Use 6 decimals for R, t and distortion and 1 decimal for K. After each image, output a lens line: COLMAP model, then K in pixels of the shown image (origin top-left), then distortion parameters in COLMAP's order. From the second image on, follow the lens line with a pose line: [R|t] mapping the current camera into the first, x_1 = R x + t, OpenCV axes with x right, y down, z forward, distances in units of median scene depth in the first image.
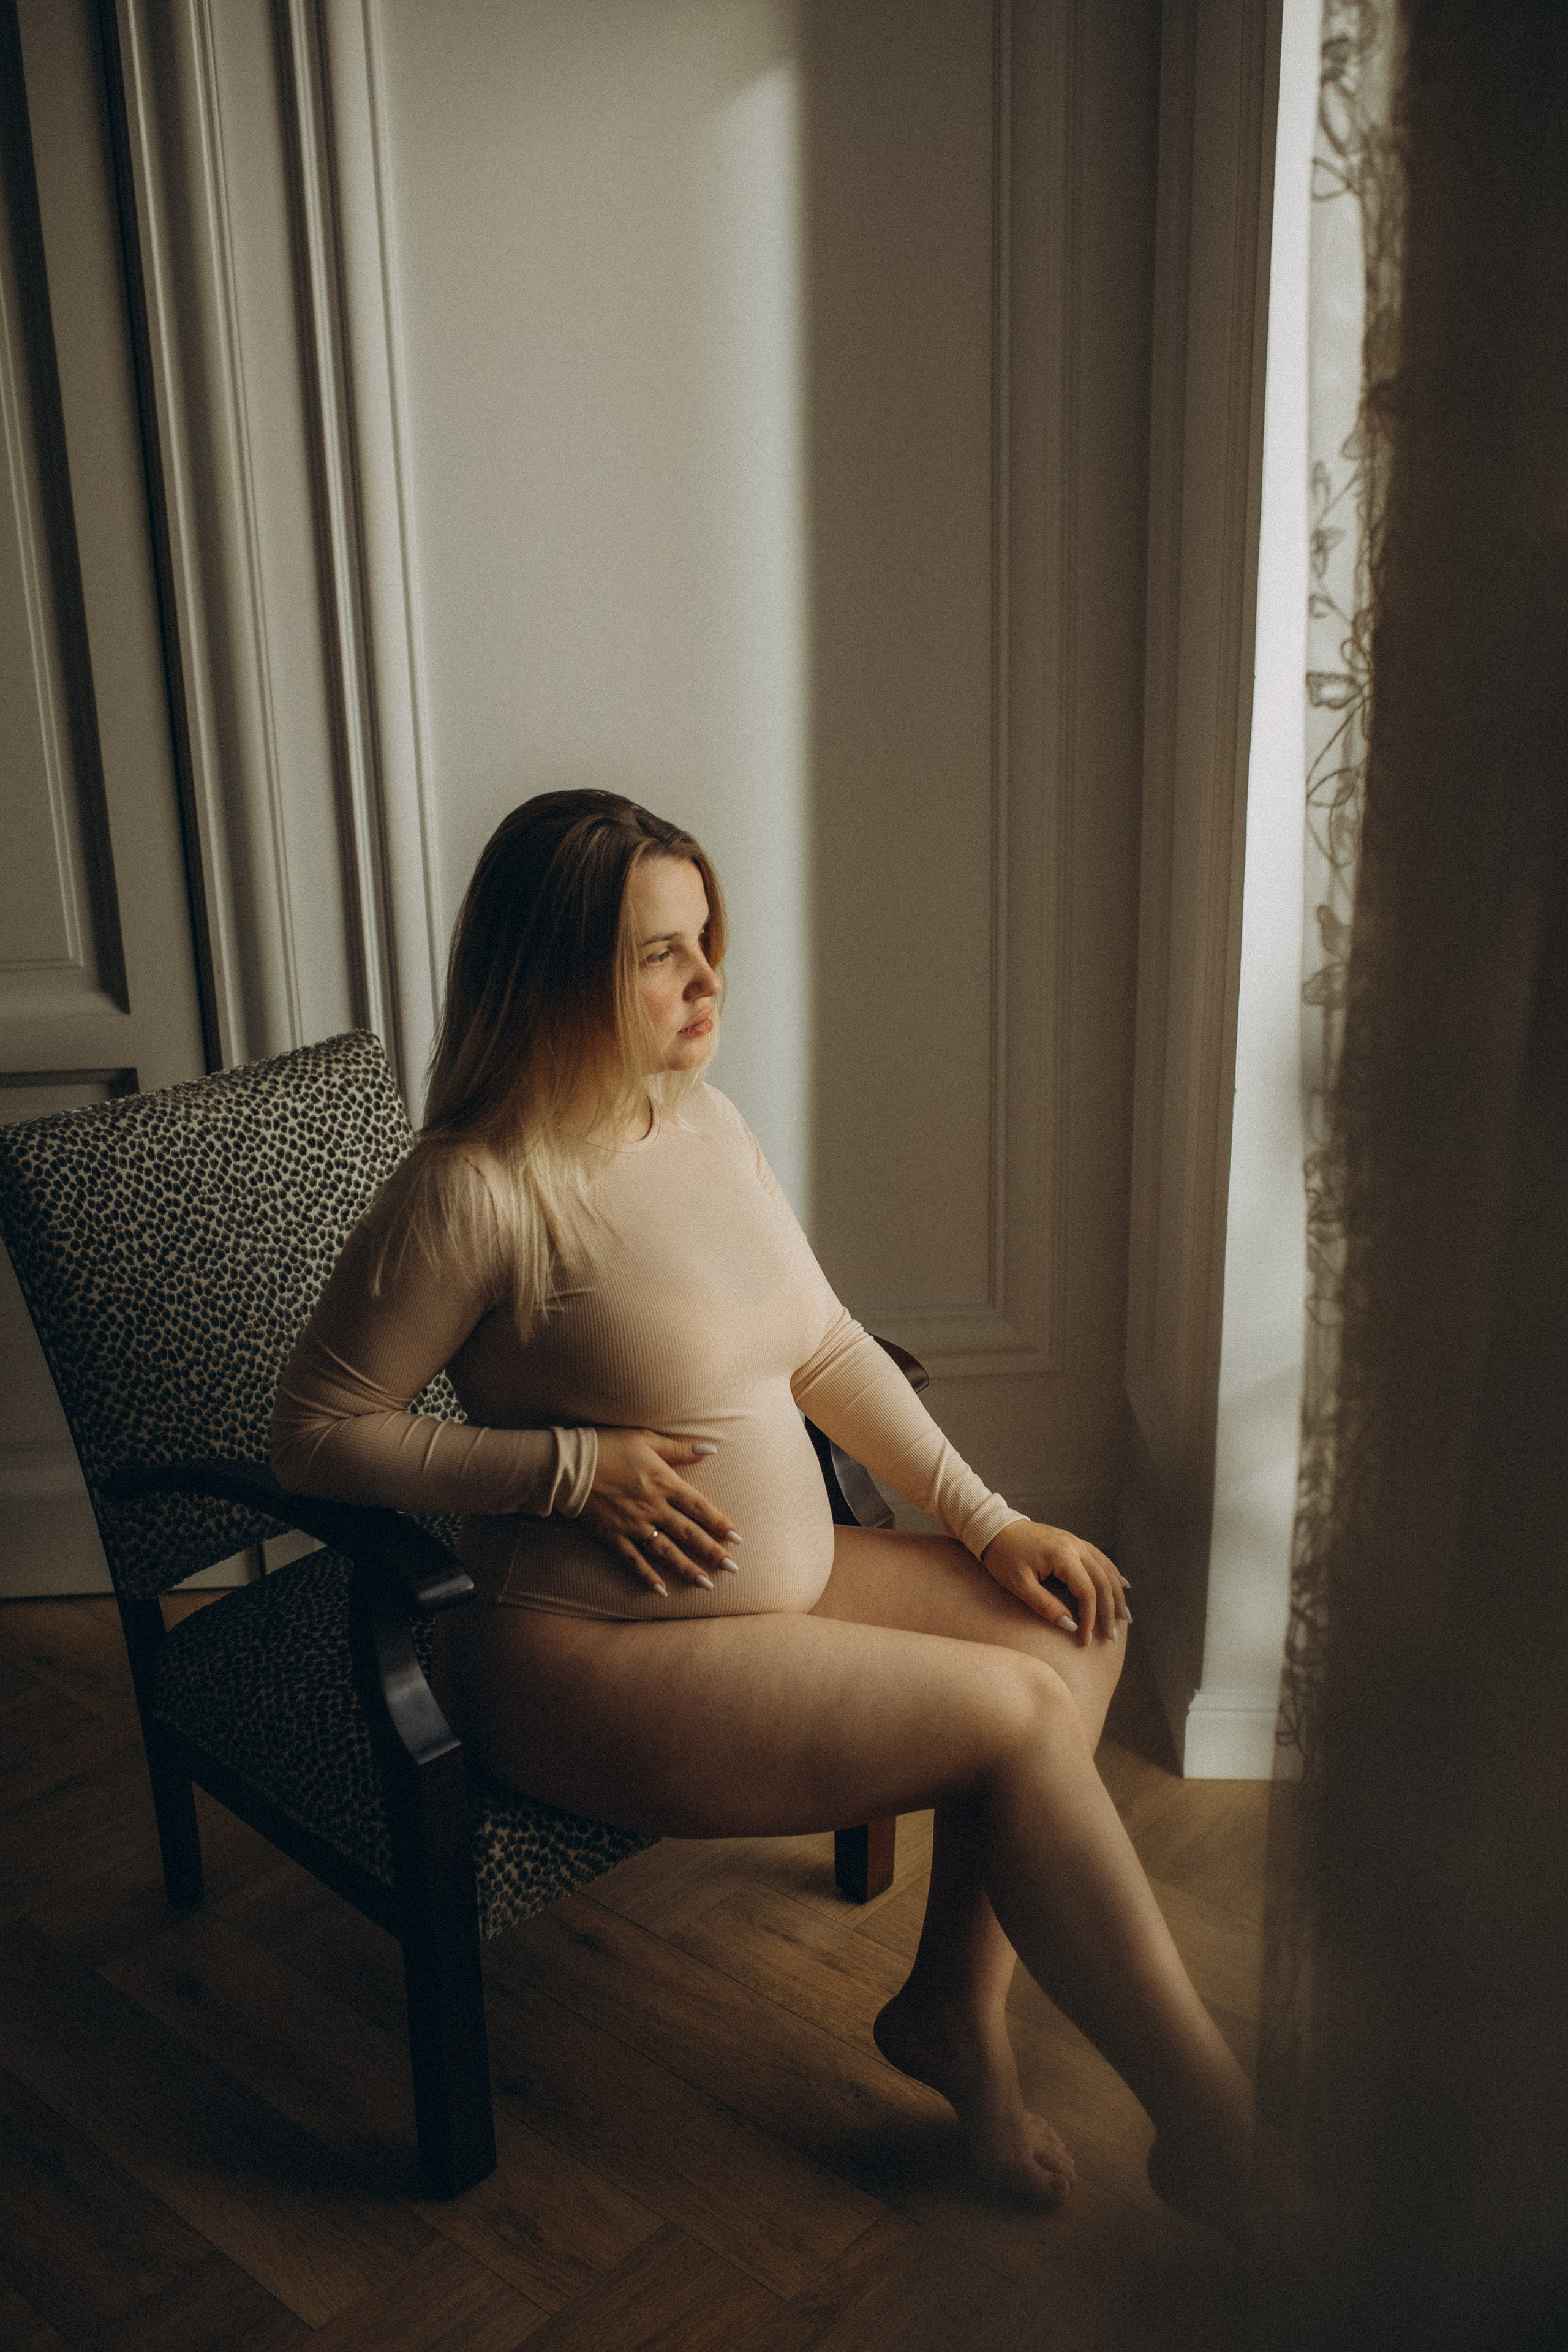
lens RADIAL K [[2270.9, 0, 767.9], [0, 2270.9, 1157.6], [0, 0, 1]] dist [-0.014979, 0.000000]
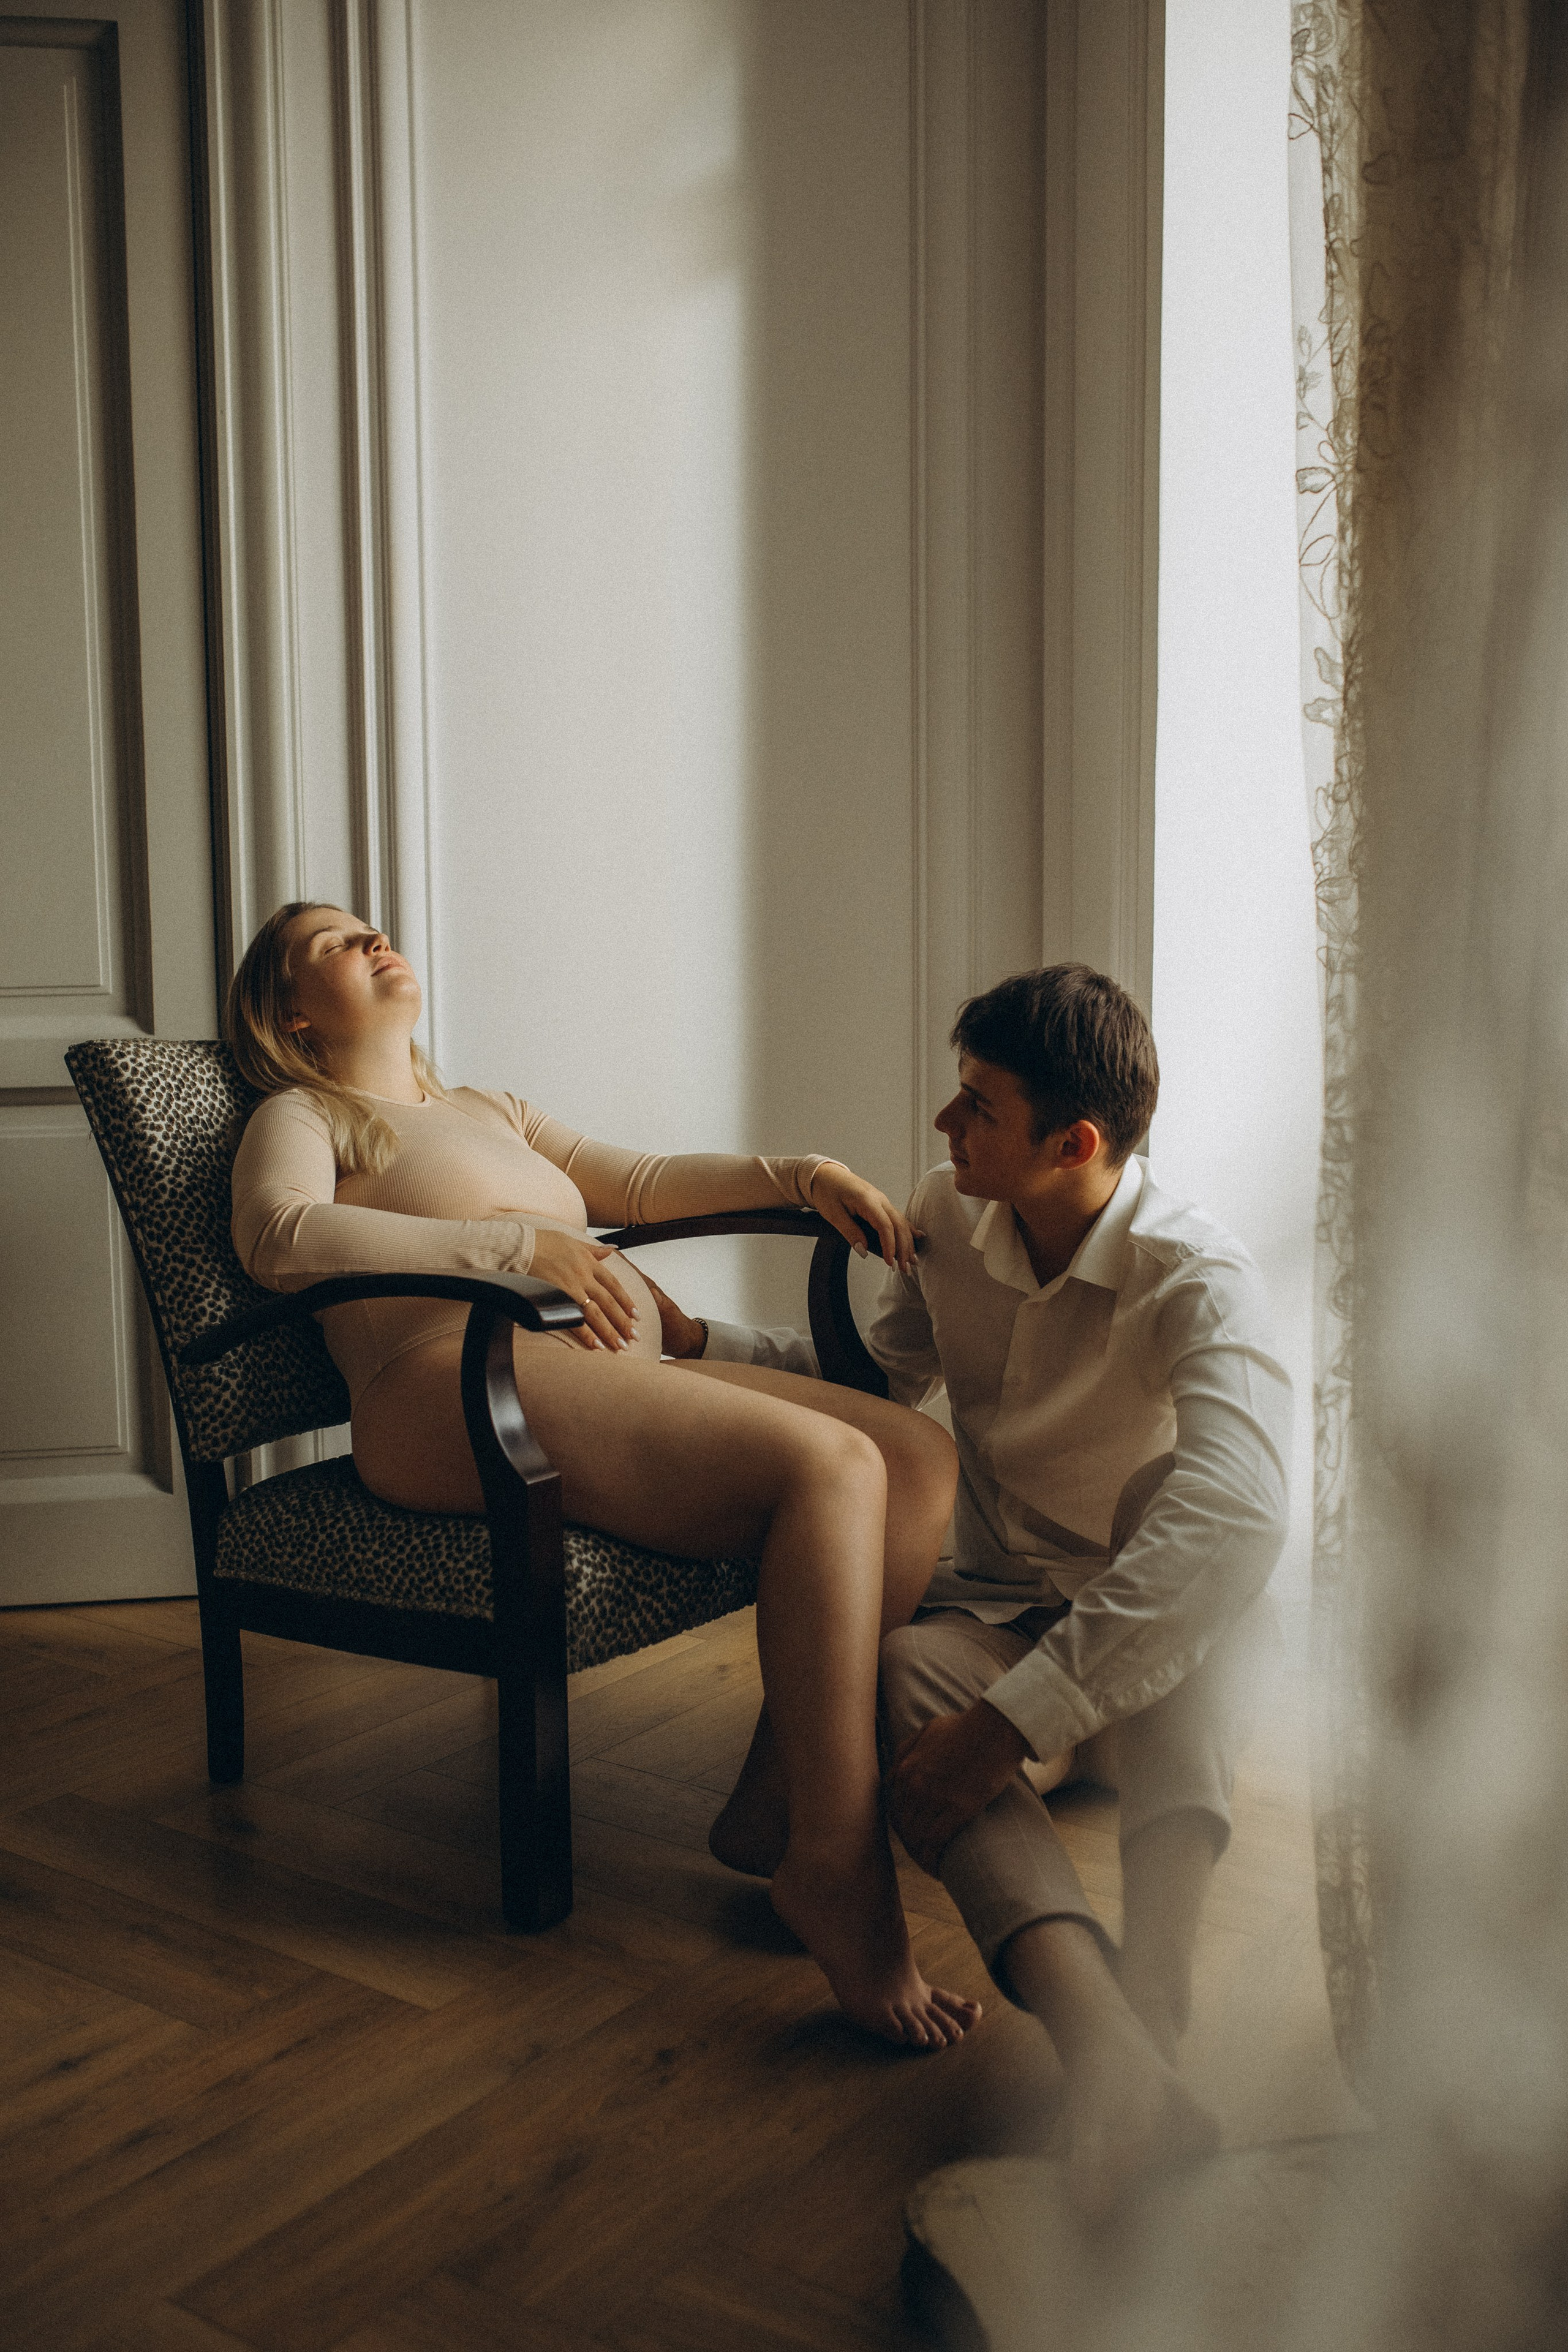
lens RADIAL K [[2270.9, 0, 785.0], [0, 2270.9, 1181.5], [0, 0, 1]] dist [-0.014979, 0.000000]
pose [[0.992459, 0.009579, 0.122204, -0.137569], [0.013988, 0.981580, -0.190538, 0.278243], [-0.121778, 0.190811, 0.974044, -0.128280]]
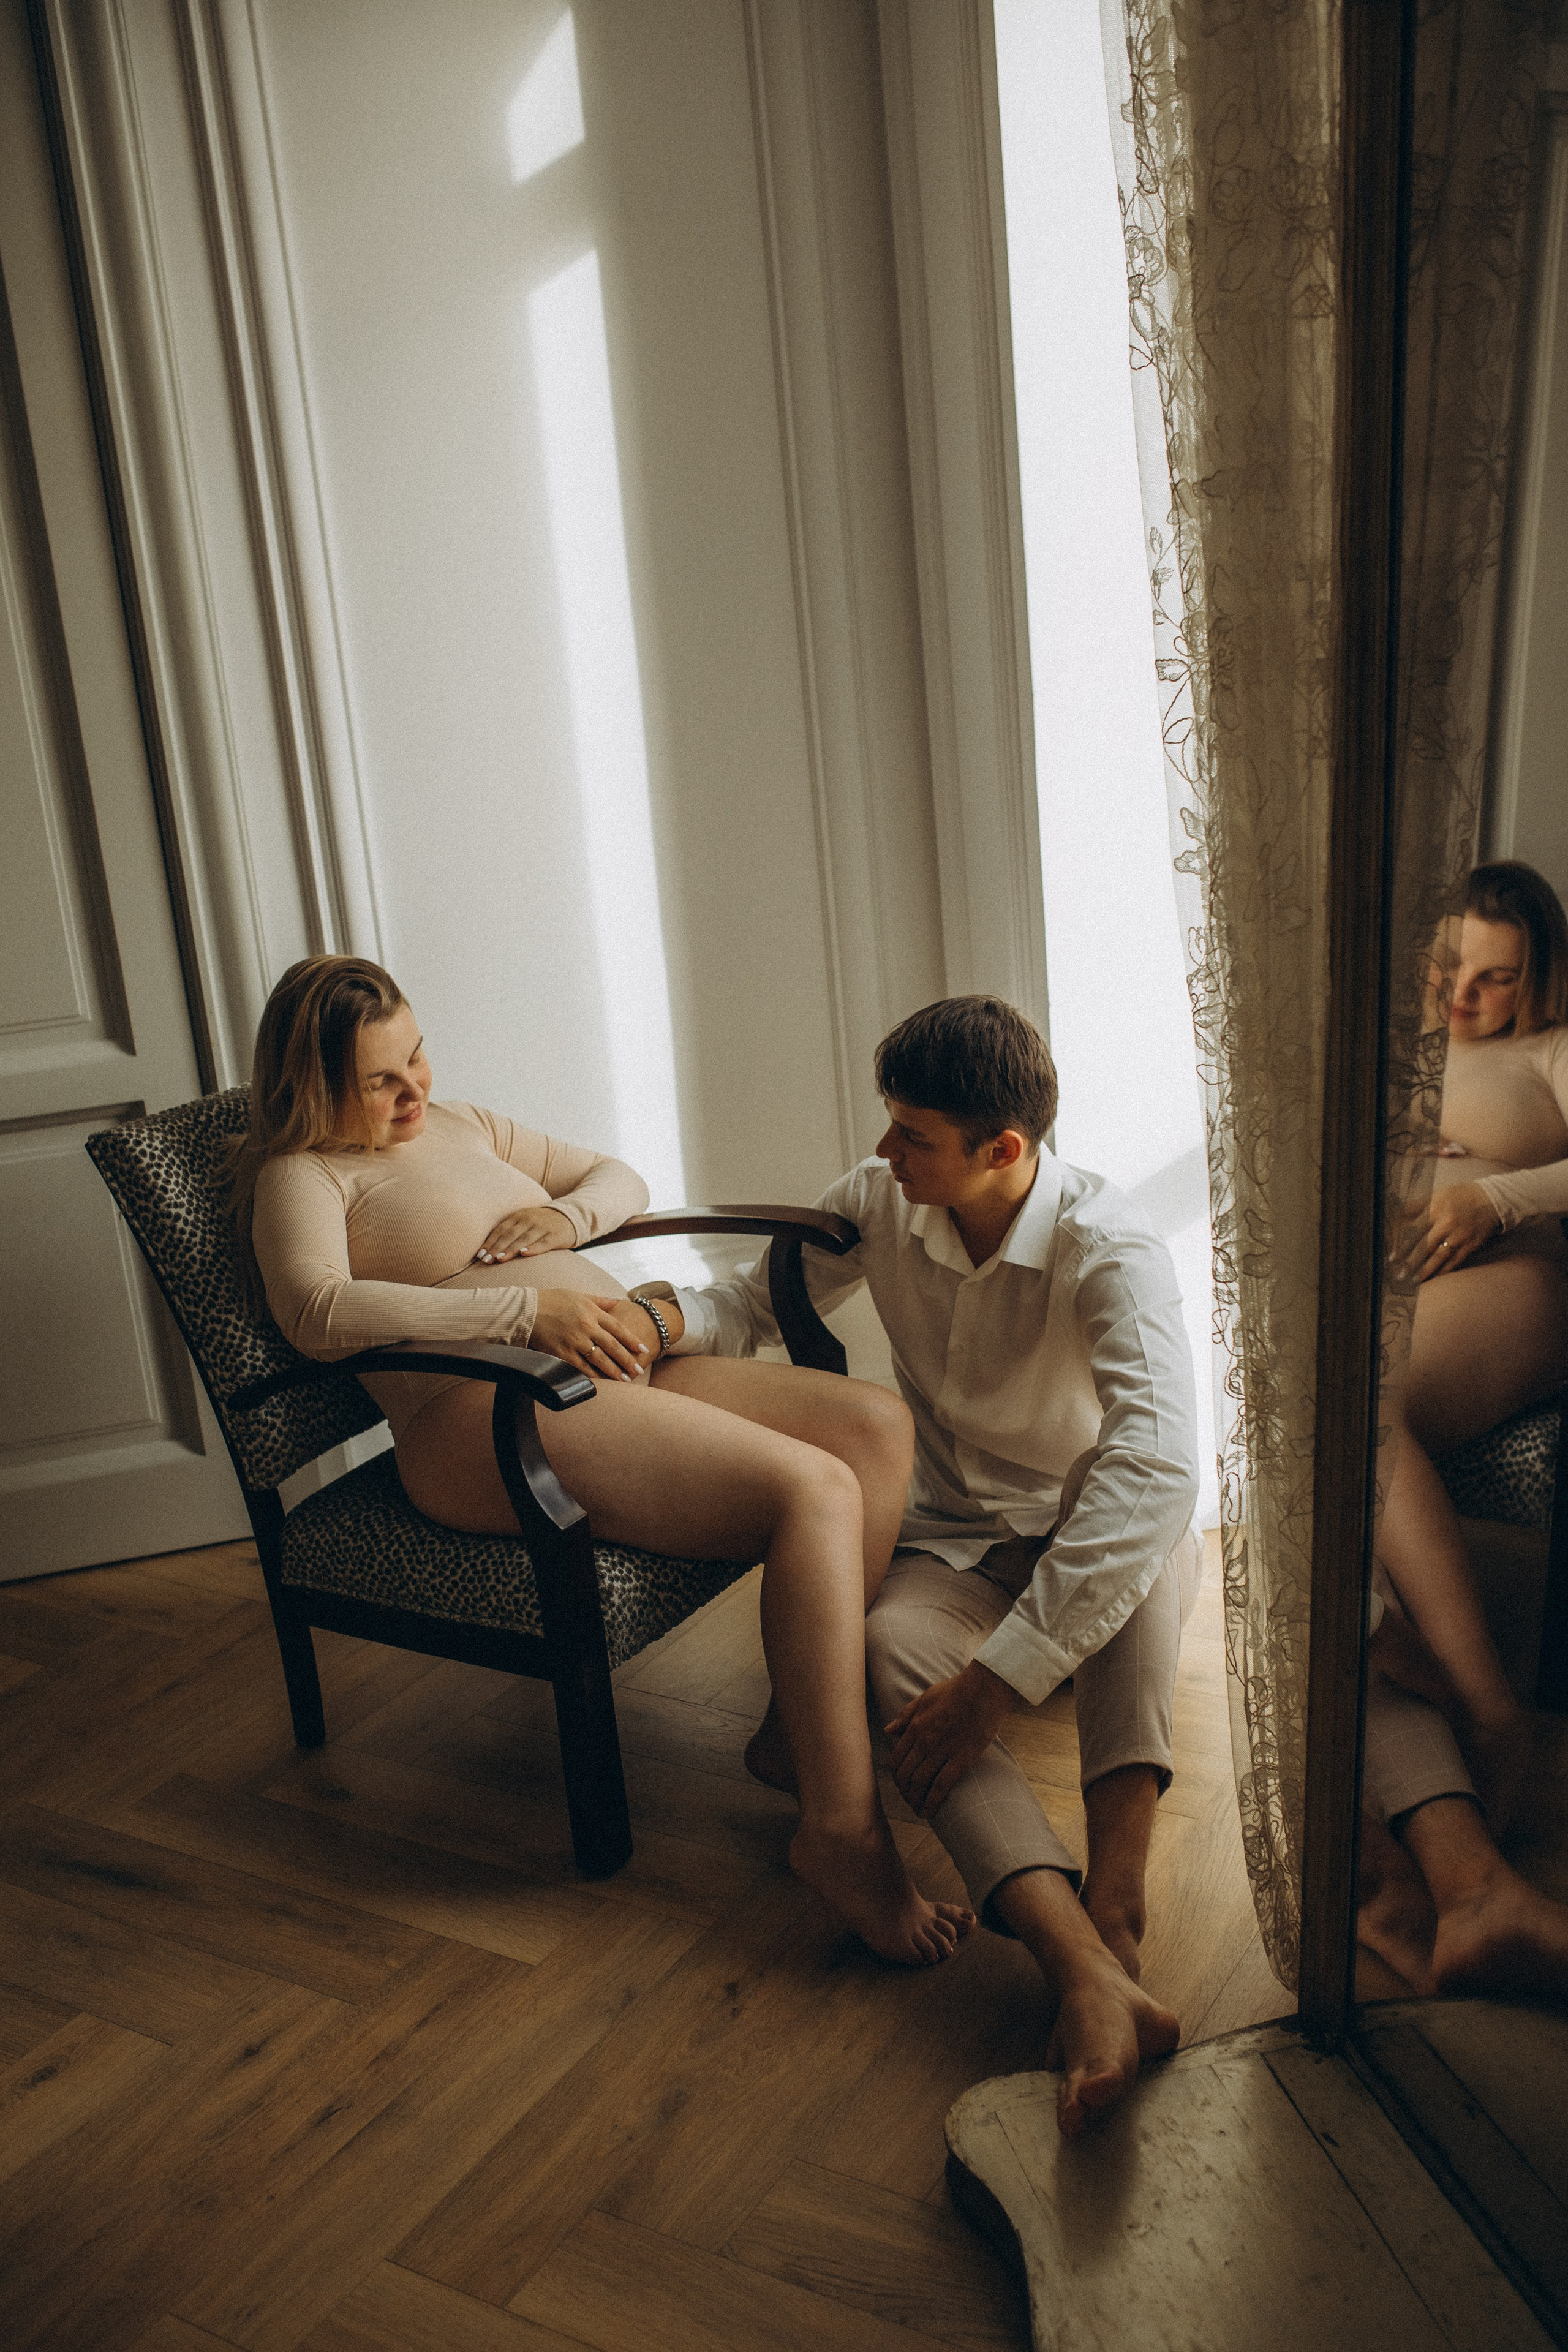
lens RADIAL K [[2270.9, 0, 784.7], [0, 2270.9, 1196.6], [0, 0, 1]] dist [-0.014979, 0.000000]
pose [[0.981032, -0.107084, 0.161585, -0.182683], [0.112171, 0.993430, -0.022664, 0.095749], [-0.158097, 0.040359, 0.986598, -0.295665]]
